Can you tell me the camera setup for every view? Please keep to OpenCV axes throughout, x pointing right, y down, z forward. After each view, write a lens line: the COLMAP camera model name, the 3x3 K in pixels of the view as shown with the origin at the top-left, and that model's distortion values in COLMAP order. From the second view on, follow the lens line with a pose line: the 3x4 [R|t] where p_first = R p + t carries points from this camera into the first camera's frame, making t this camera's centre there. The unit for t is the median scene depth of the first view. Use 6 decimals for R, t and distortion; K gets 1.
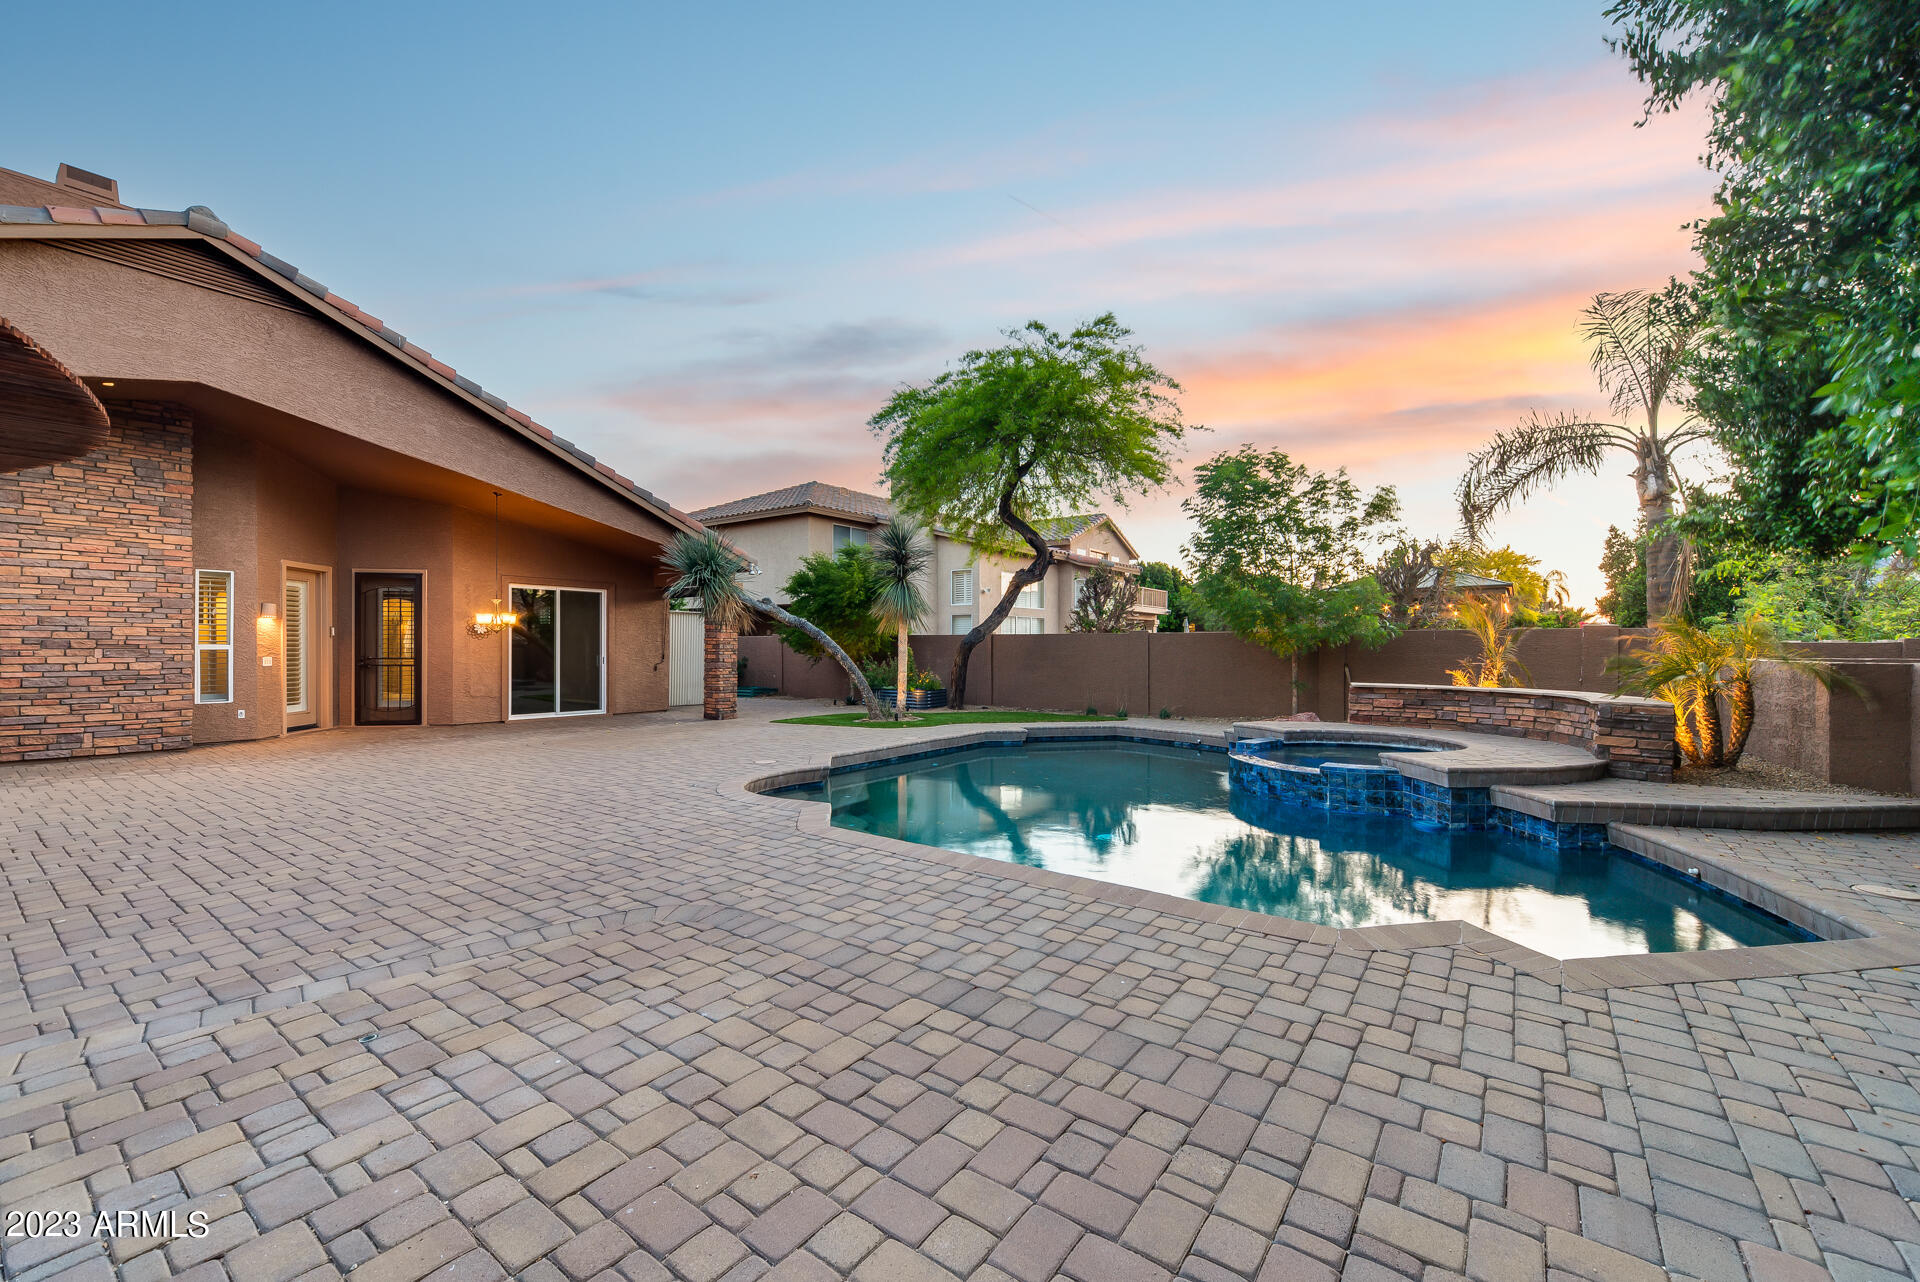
lens RADIAL K [[764.0, 0, 960.8], [0, 764.0, 645.1], [0, 0, 1]] dist [-0.001664, -0.000351]
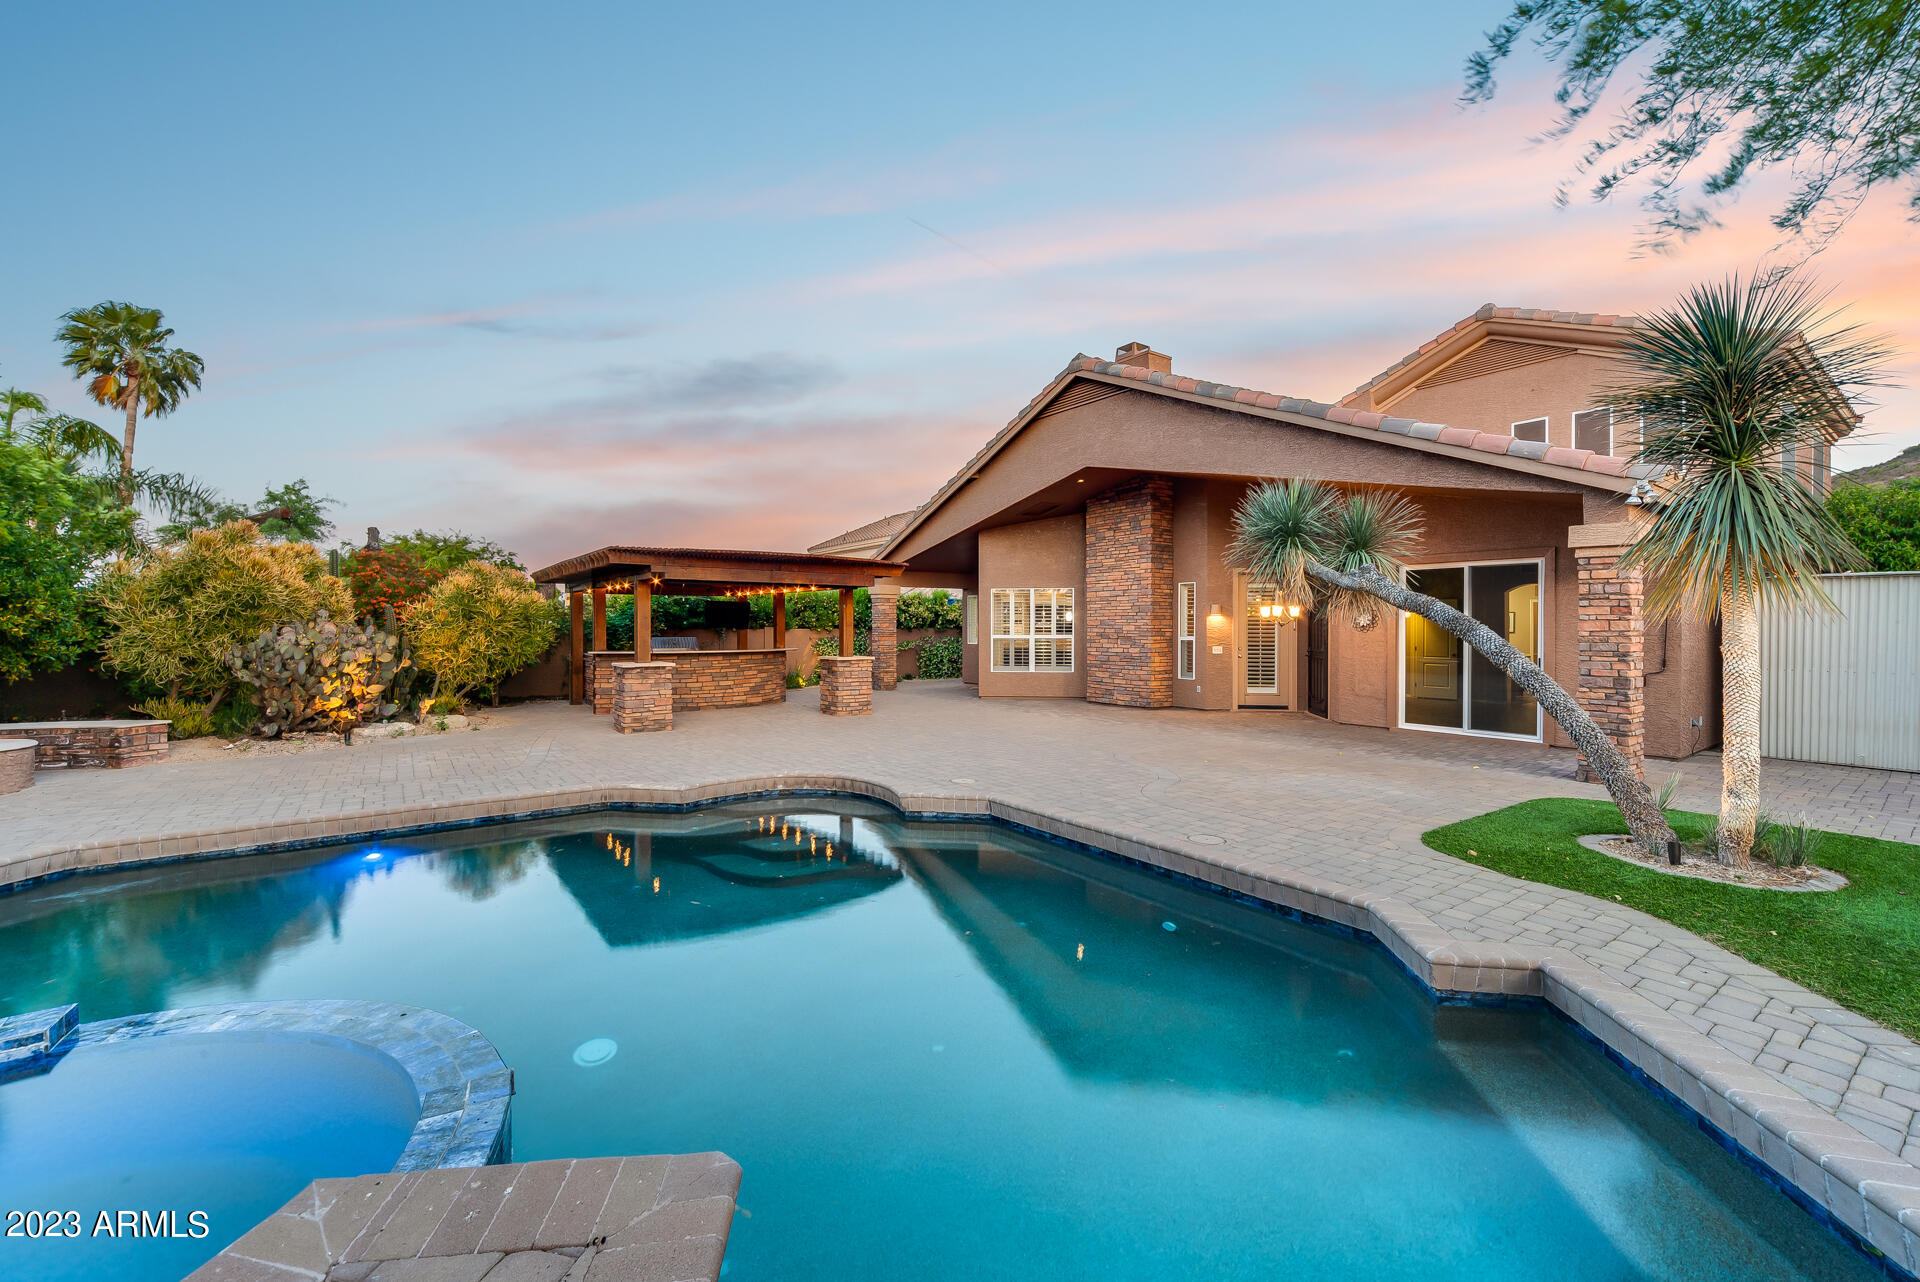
lens RADIAL K [[788.8, 0, 964.5], [0, 788.8, 634.0], [0, 0, 1]] dist [0.000674, -0.000254]
pose [[-0.291203, 0.013985, -0.956559, 0.461703], [0.005322, 0.999901, 0.012998, -0.023818], [0.956647, -0.001306, -0.291249, 0.964496]]
